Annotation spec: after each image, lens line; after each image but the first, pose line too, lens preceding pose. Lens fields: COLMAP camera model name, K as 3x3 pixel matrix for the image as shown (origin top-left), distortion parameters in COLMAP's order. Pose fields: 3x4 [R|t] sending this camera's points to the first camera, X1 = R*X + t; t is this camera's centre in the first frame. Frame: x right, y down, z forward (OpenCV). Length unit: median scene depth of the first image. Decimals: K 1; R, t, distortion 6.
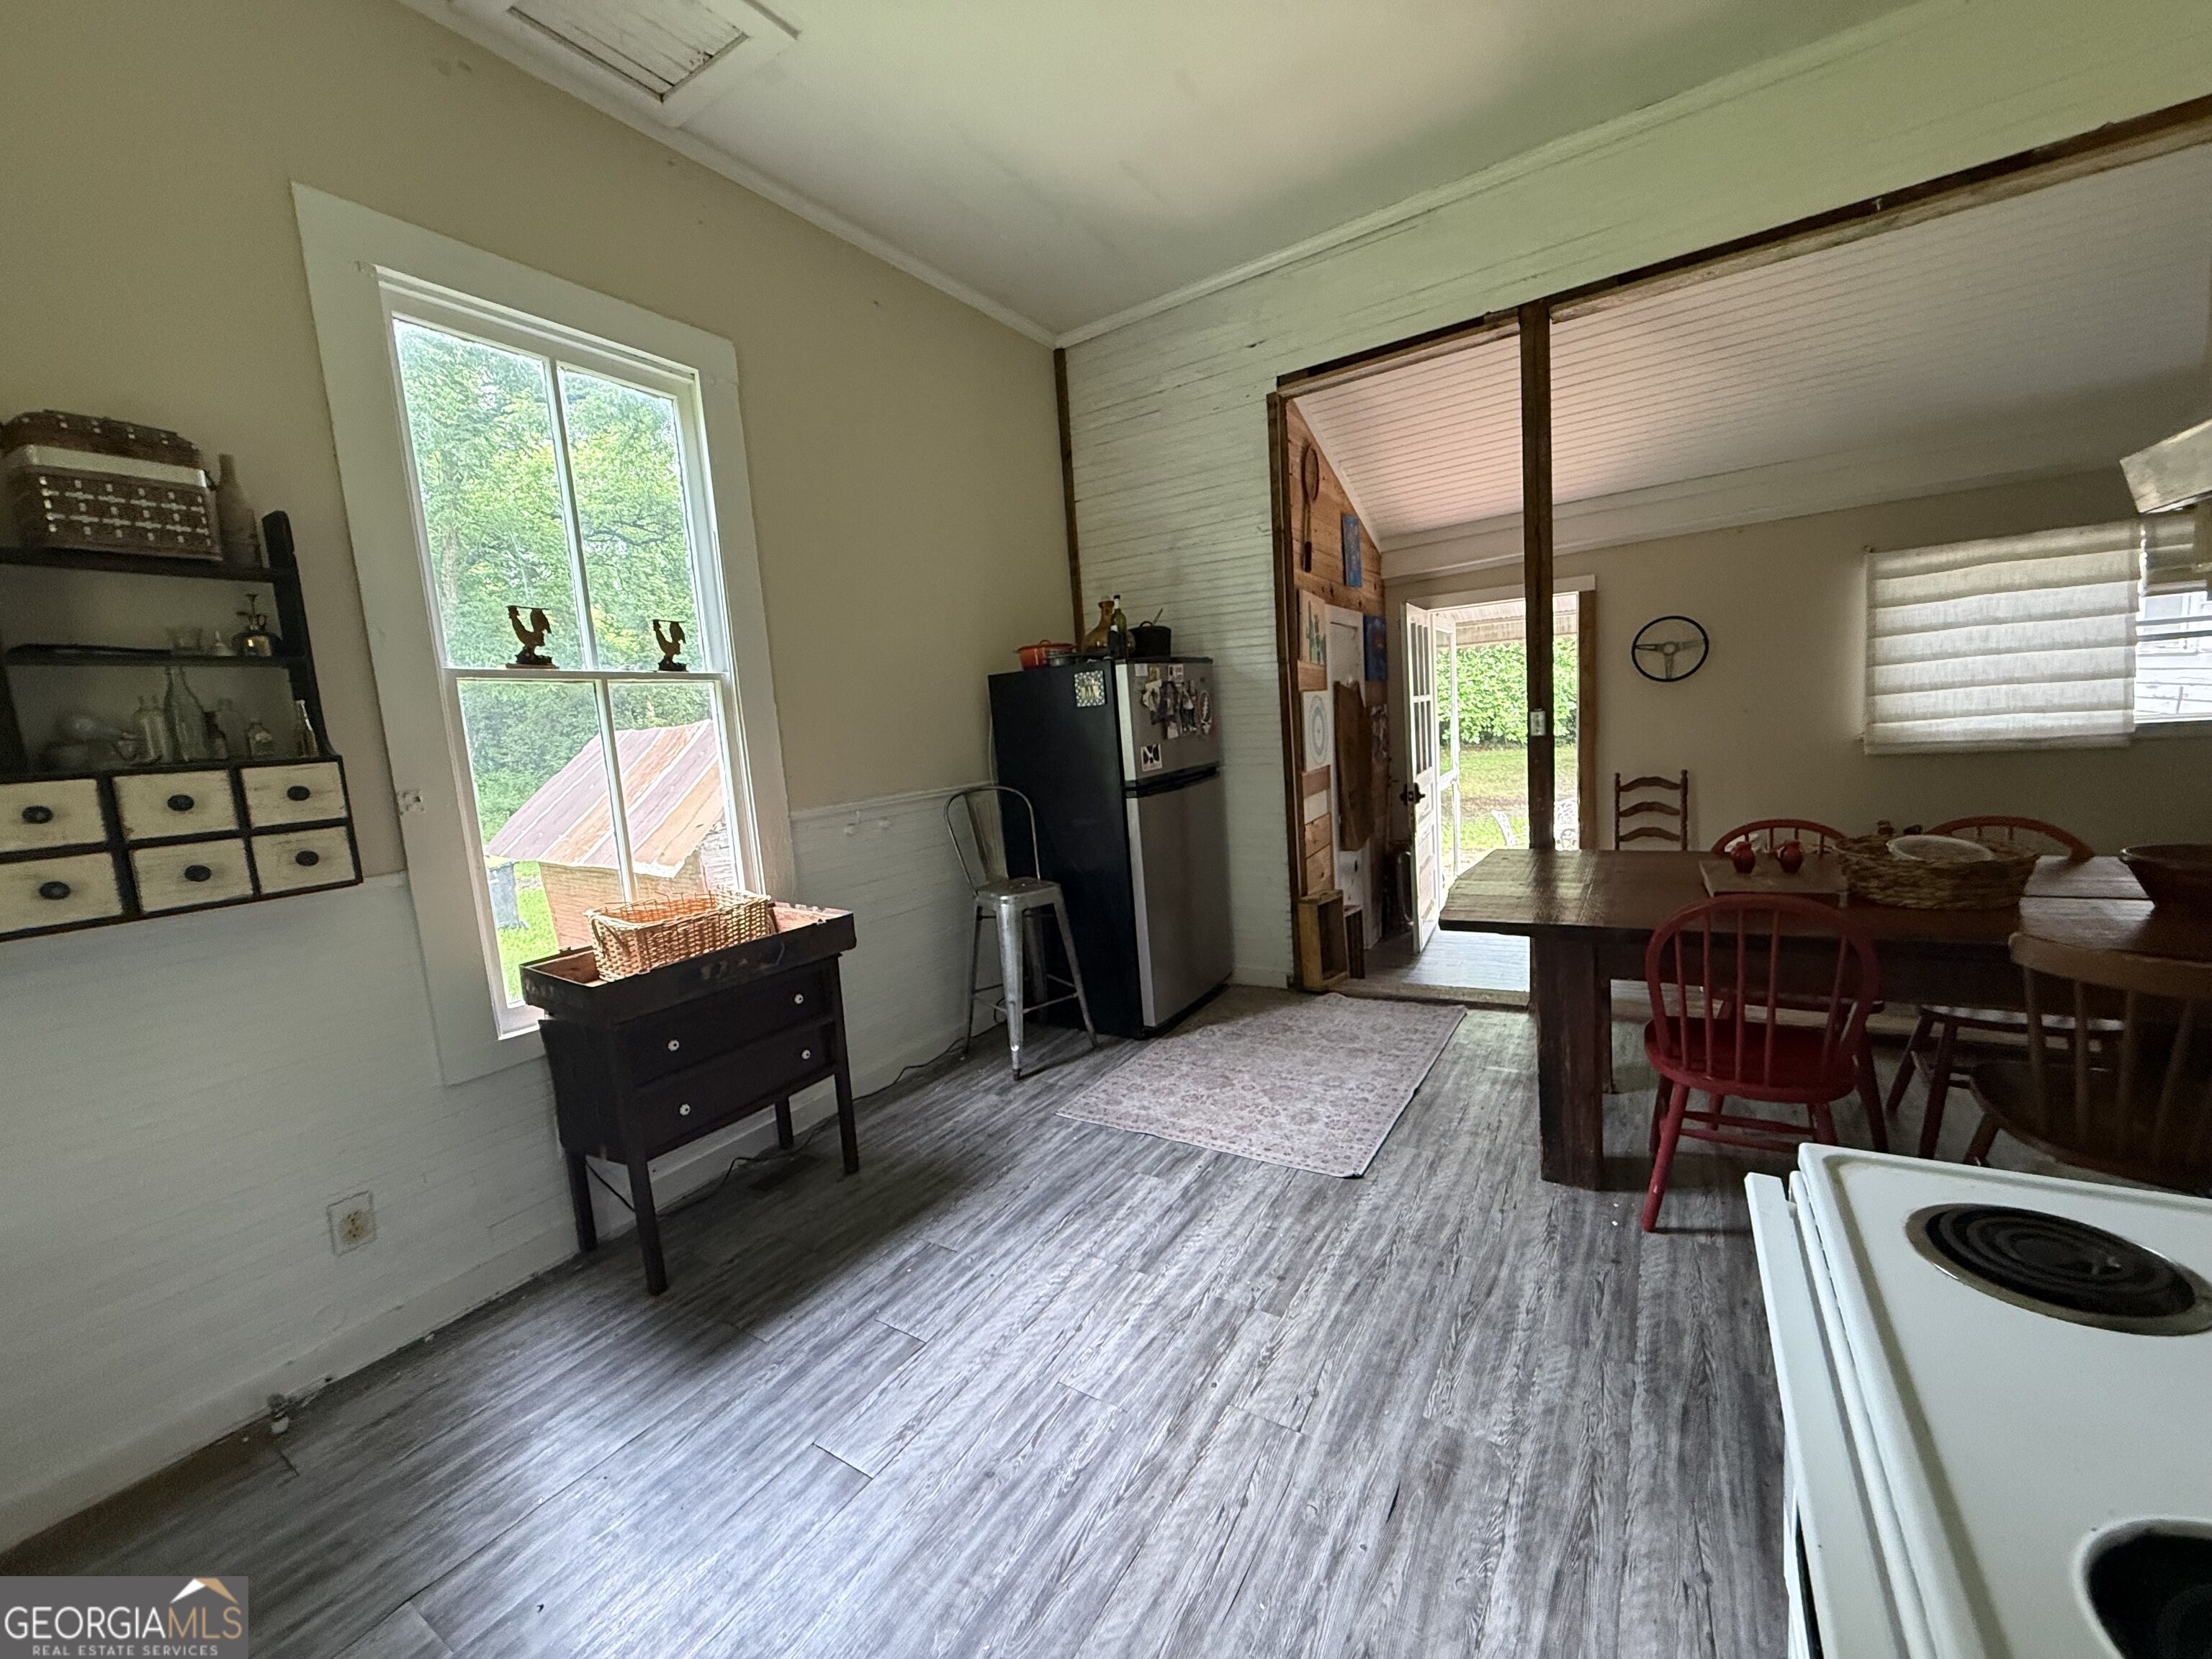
lens RADIAL K [[881.6, 0, 1106.0], [0, 881.6, 829.5], [0, 0, 1]] dist [-0.001745, 0.000125]
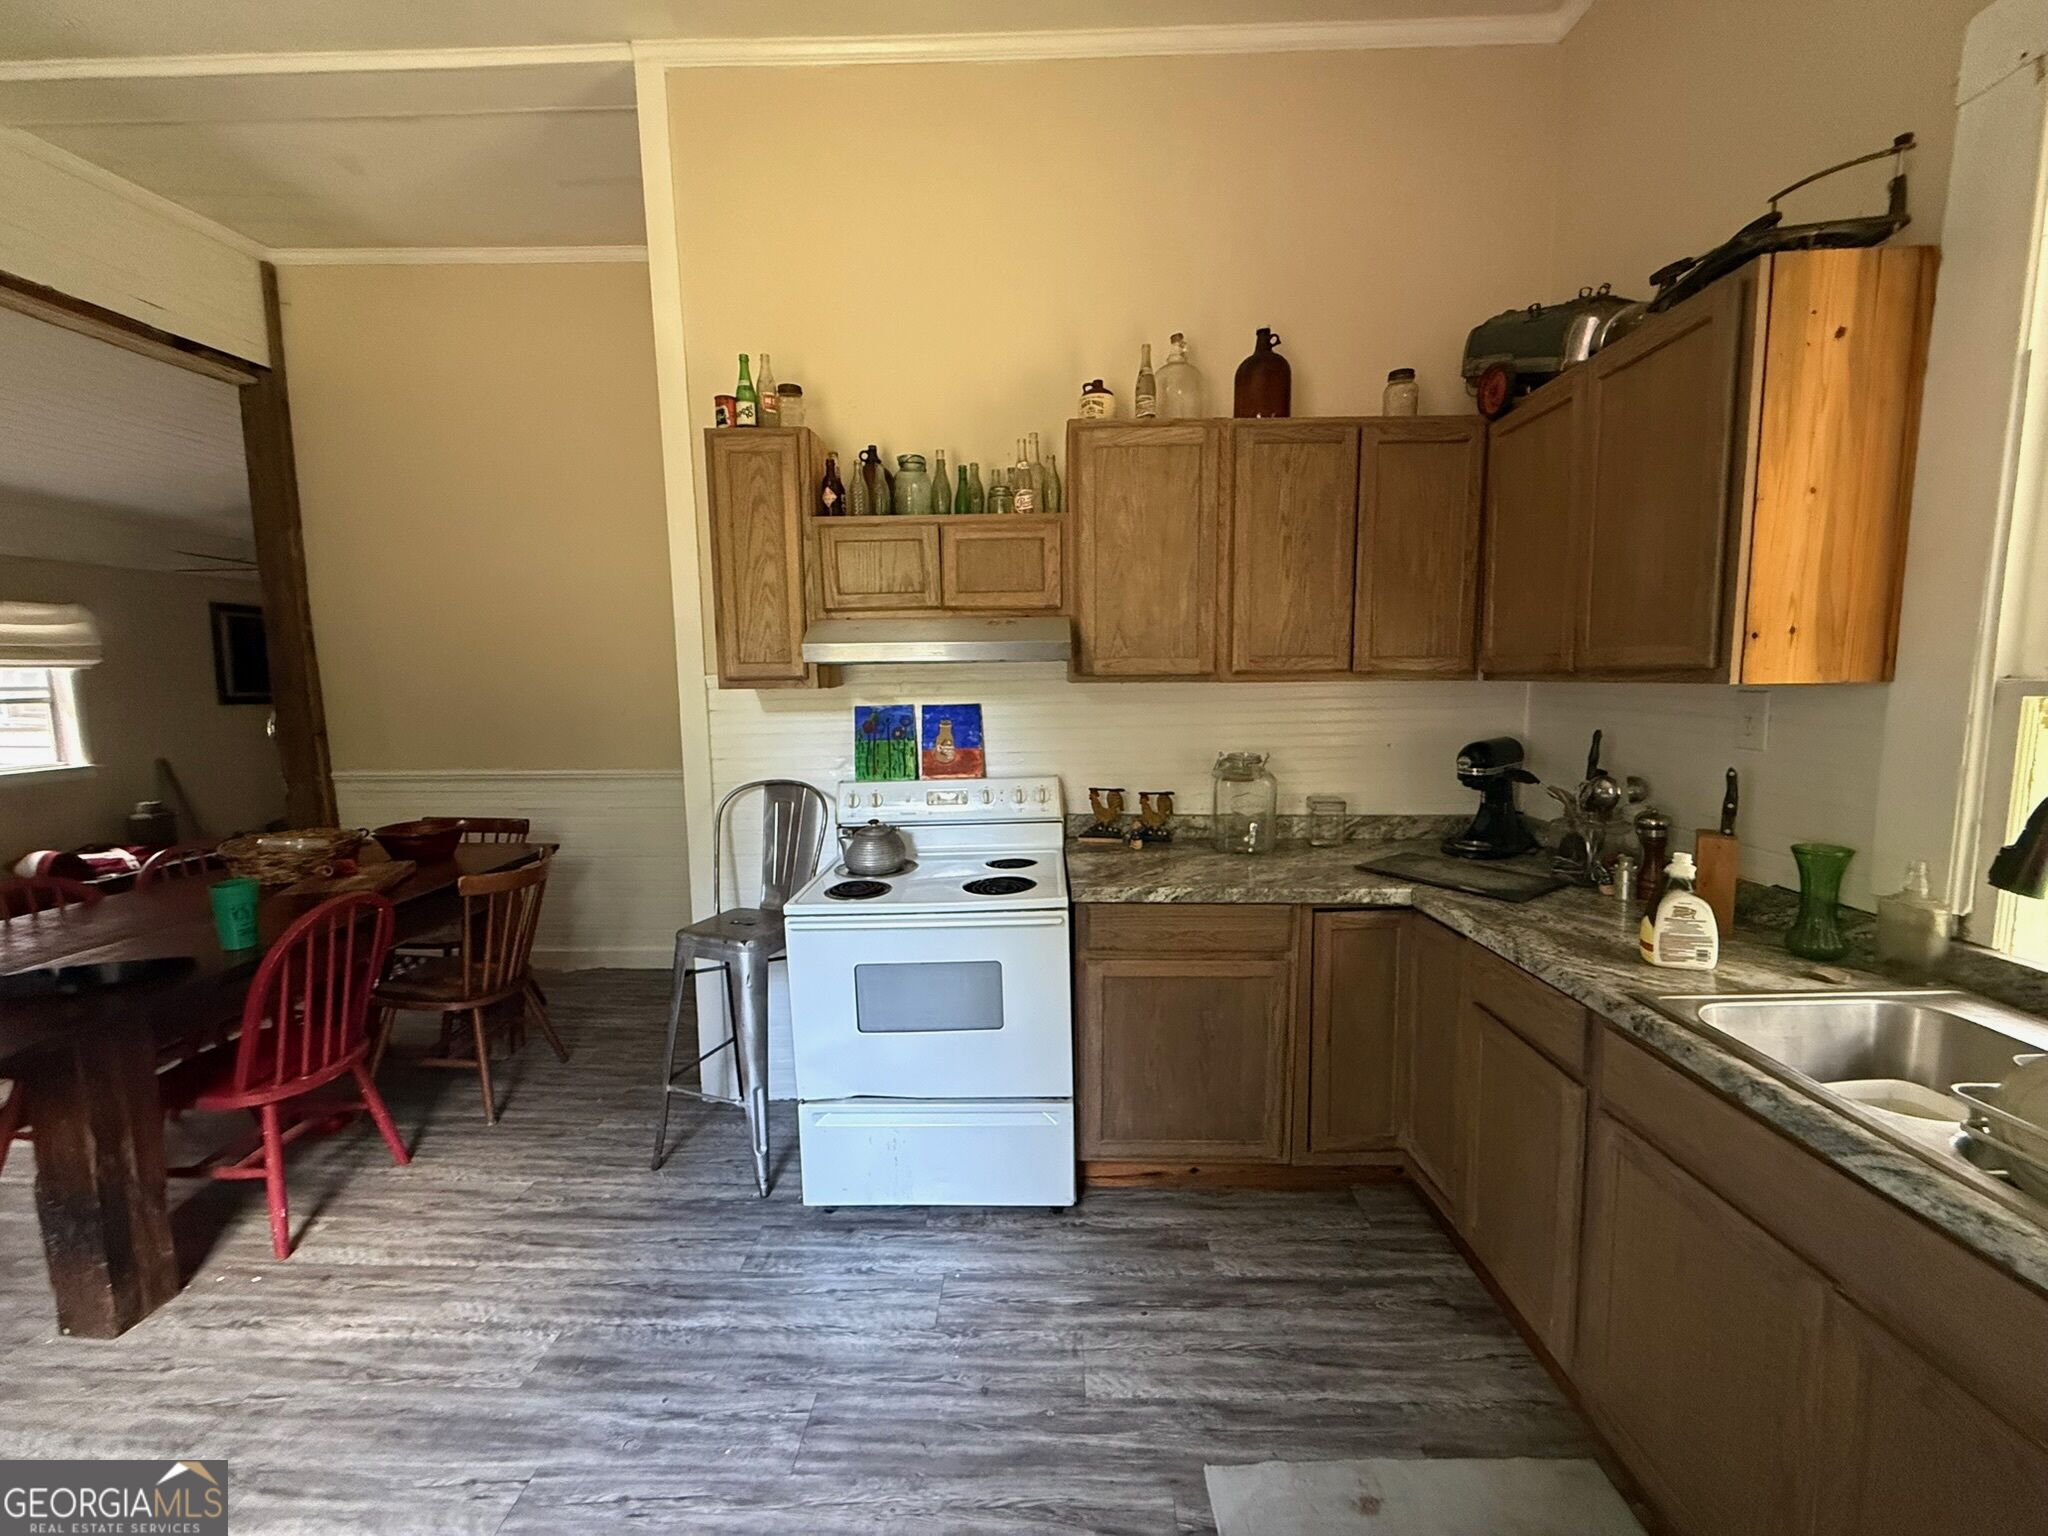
lens RADIAL K [[817.8, 0, 1021.0], [0, 817.8, 768.0], [0, 0, 1]] dist [-0.000368, -0.000181]
pose [[-0.509085, -0.013709, 0.860607, -0.522094], [0.160319, 0.980865, 0.110460, -0.054287], [-0.845654, 0.194205, -0.497146, 0.548131]]
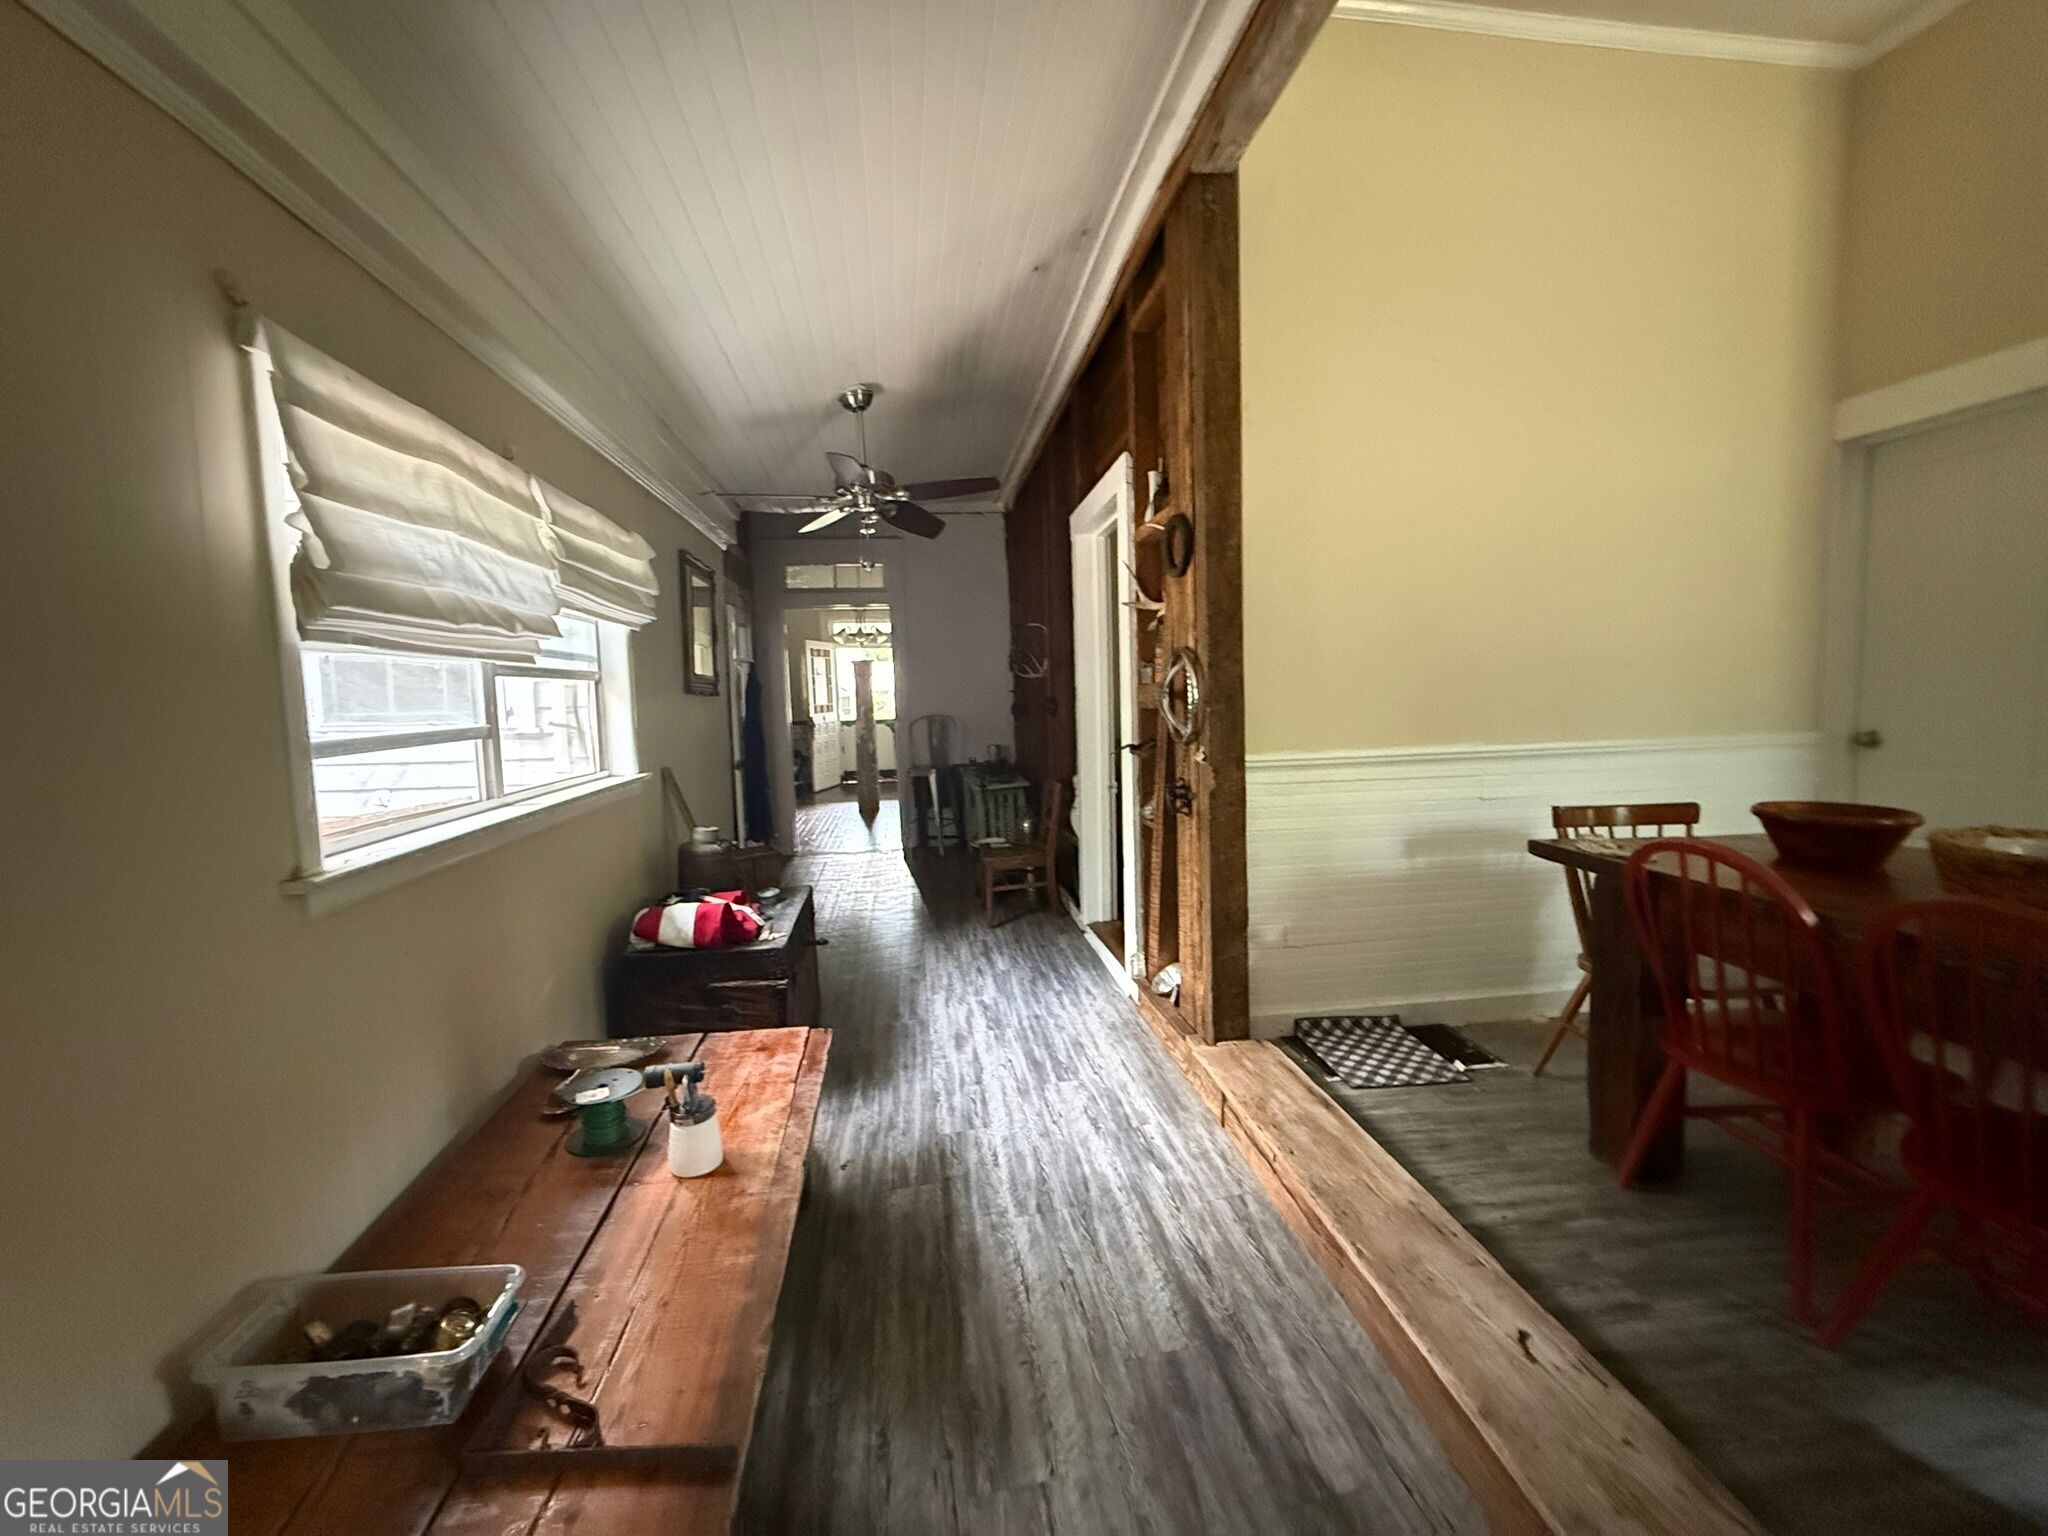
lens RADIAL K [[823.3, 0, 1021.1], [0, 823.3, 762.7], [0, 0, 1]] dist [0.004521, 0.000323]
pose [[-0.640917, 0.035764, 0.766777, 0.808903], [0.179222, 0.978278, 0.104175, -0.236651], [-0.746395, 0.204191, -0.633404, 1.753583]]
